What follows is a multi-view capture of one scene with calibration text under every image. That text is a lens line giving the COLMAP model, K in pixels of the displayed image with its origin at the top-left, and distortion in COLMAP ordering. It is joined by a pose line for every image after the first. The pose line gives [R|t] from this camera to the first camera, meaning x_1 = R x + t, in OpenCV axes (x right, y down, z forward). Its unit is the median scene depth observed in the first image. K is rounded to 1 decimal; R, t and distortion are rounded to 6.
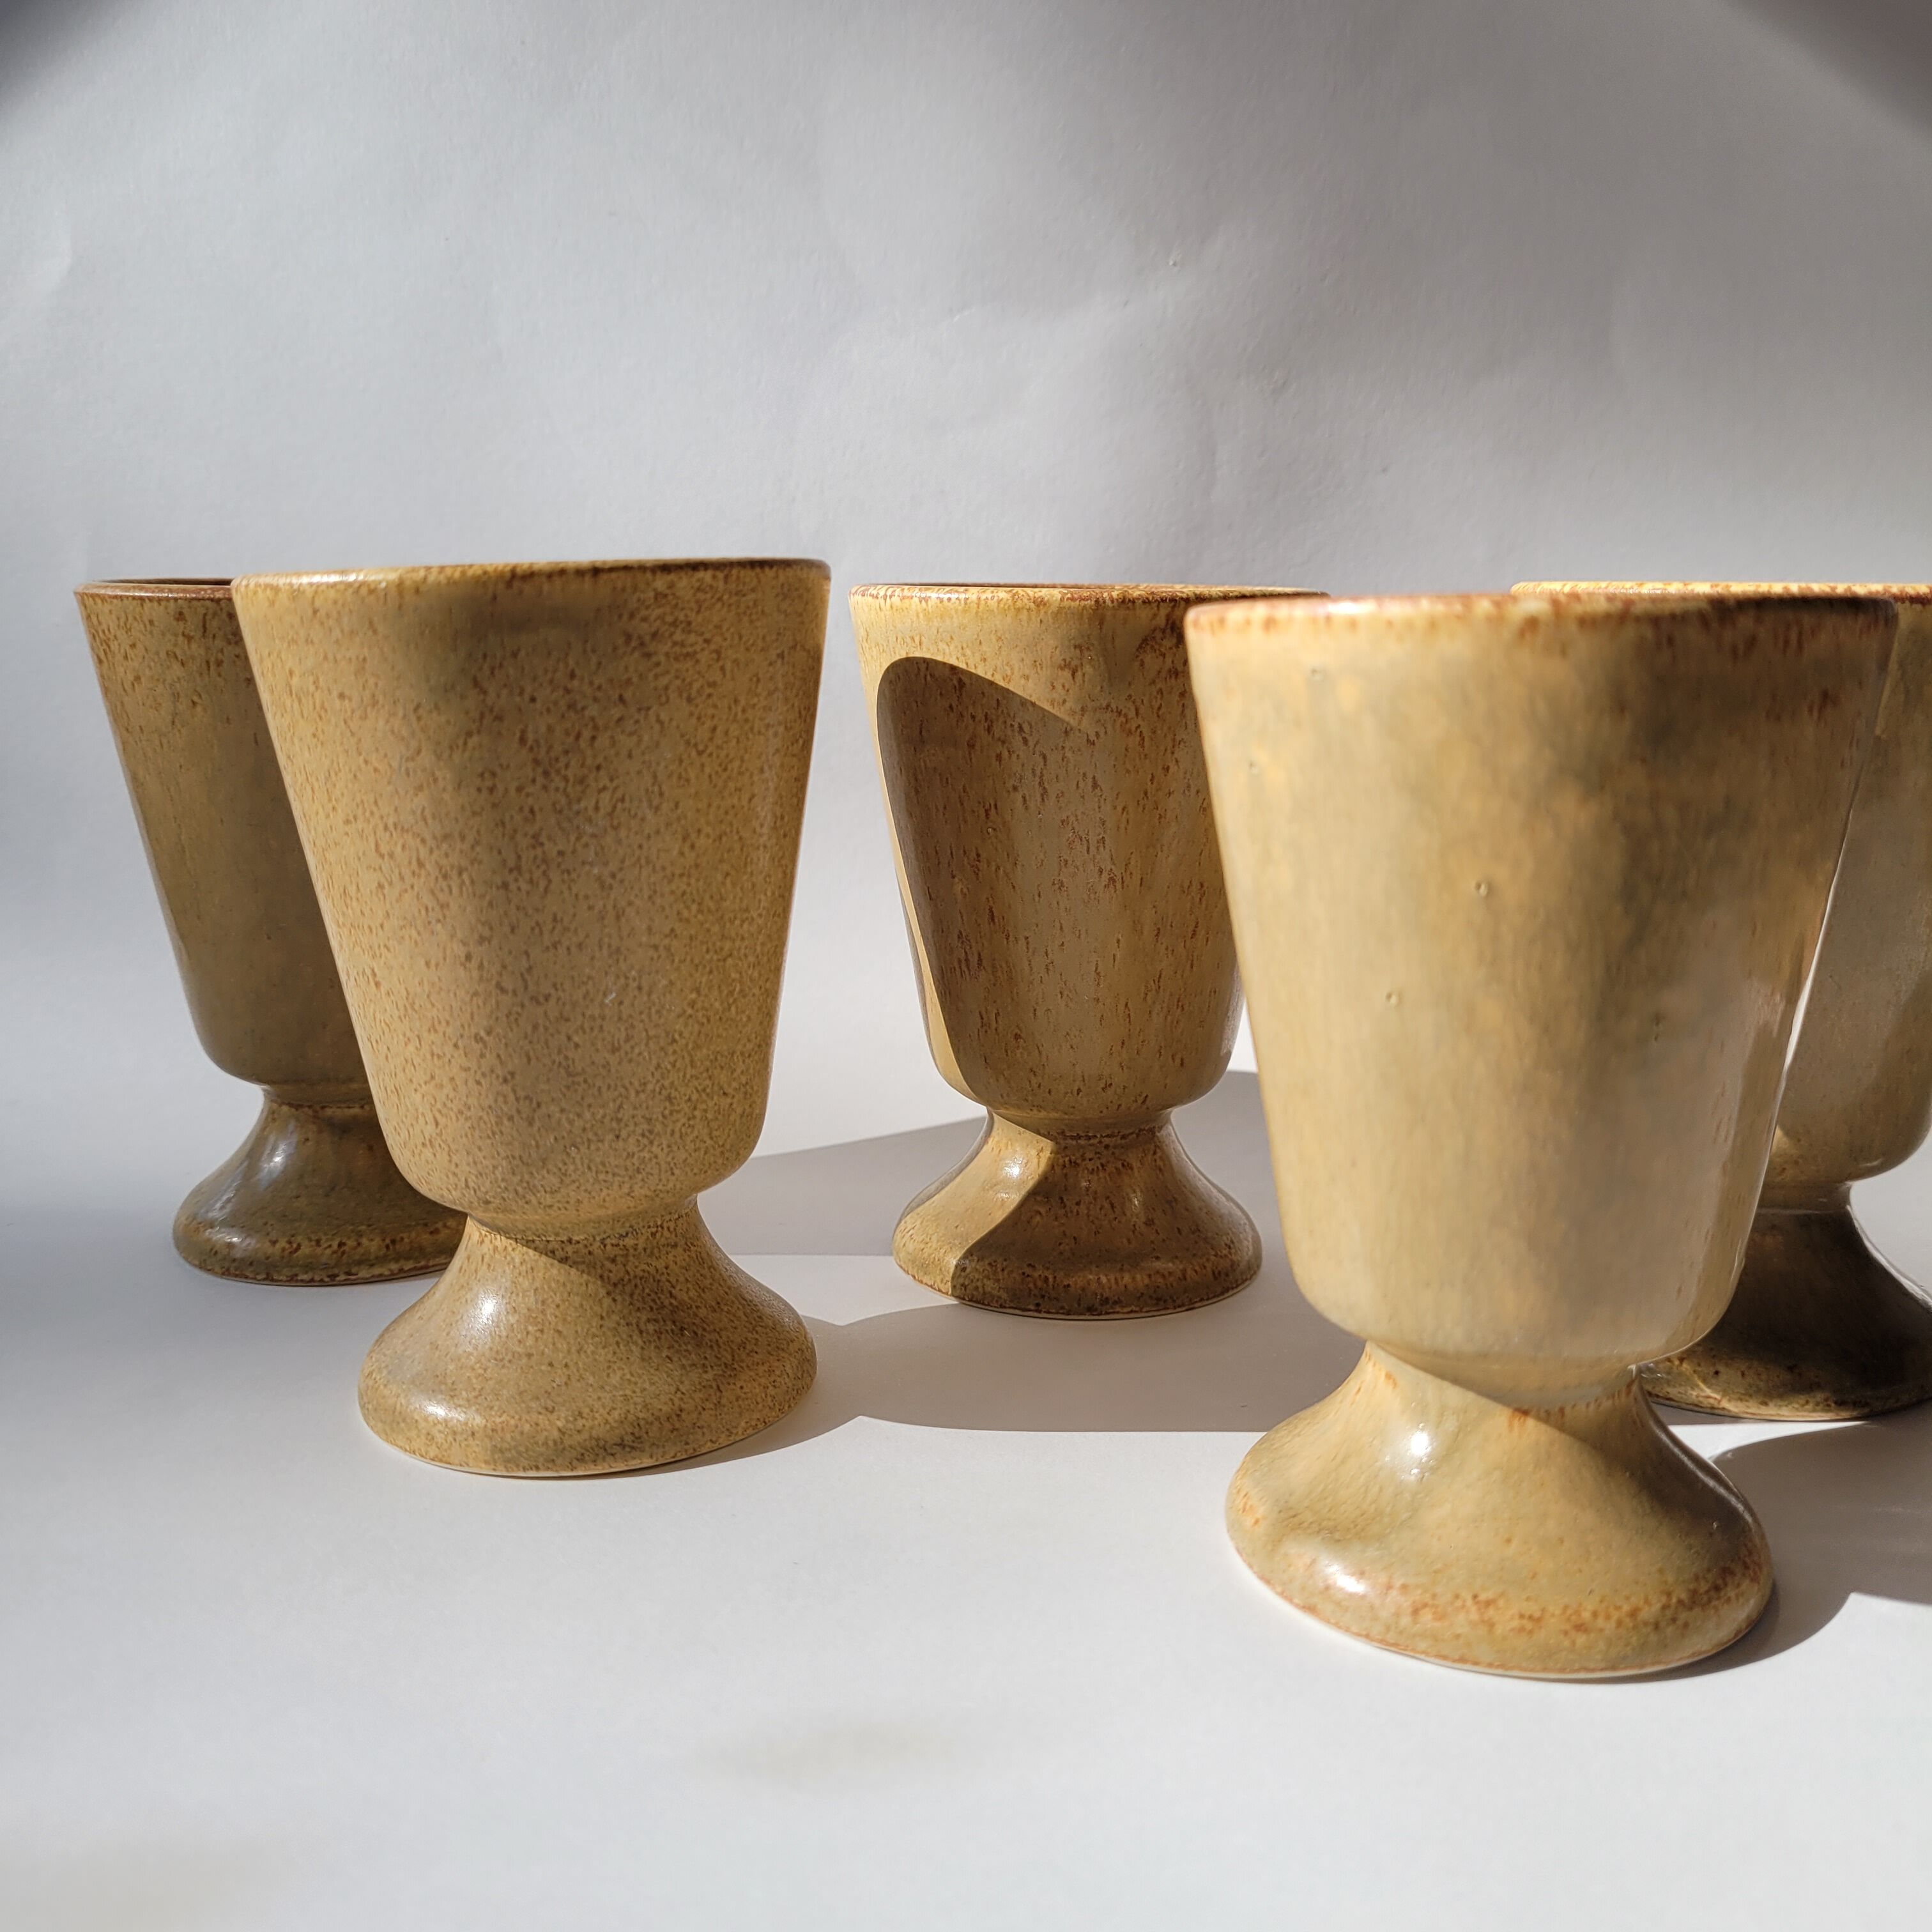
lens RADIAL K [[2144.4, 0, 966.0], [0, 2144.4, 966.0], [0, 0, 1]] dist [0.009089, 0.043436]
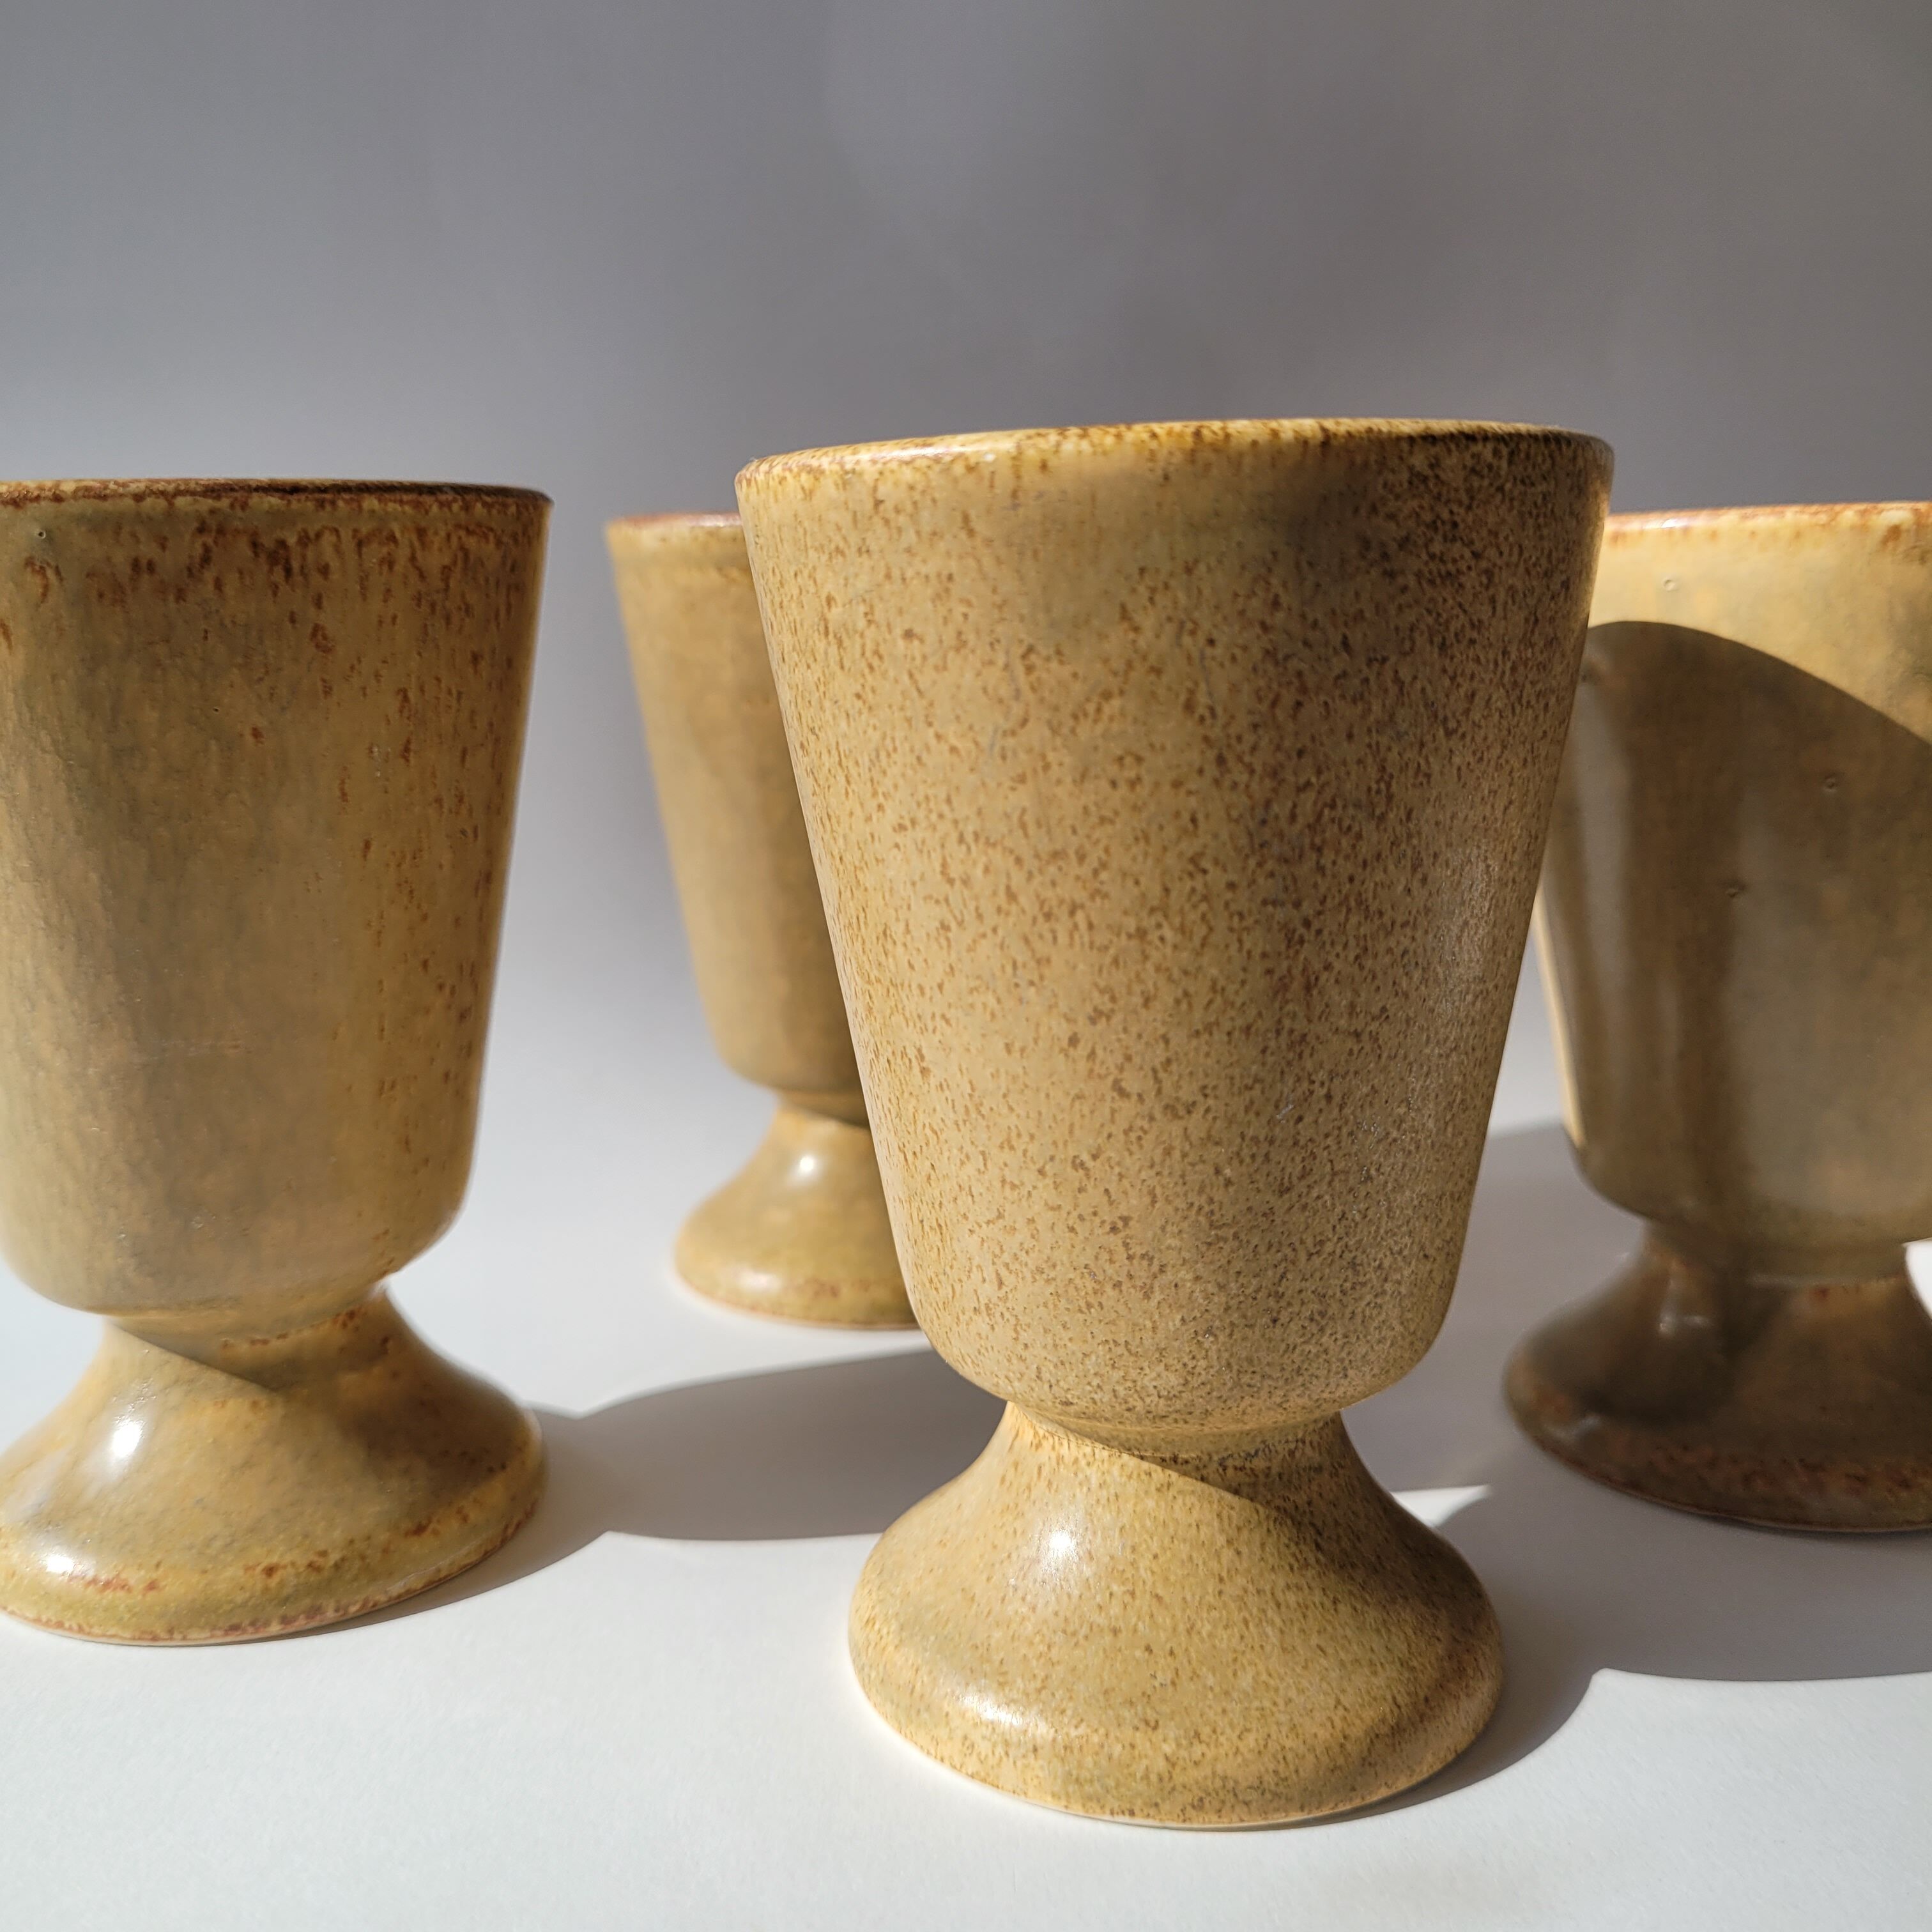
lens RADIAL K [[2266.5, 0, 934.1], [0, 2266.5, 958.4], [0, 0, 1]] dist [-0.025903, -0.003282]
pose [[0.983300, 0.035271, -0.178544, -0.150787], [-0.037440, 0.999260, -0.008792, -0.021249], [0.178102, 0.015330, 0.983893, 0.314817]]
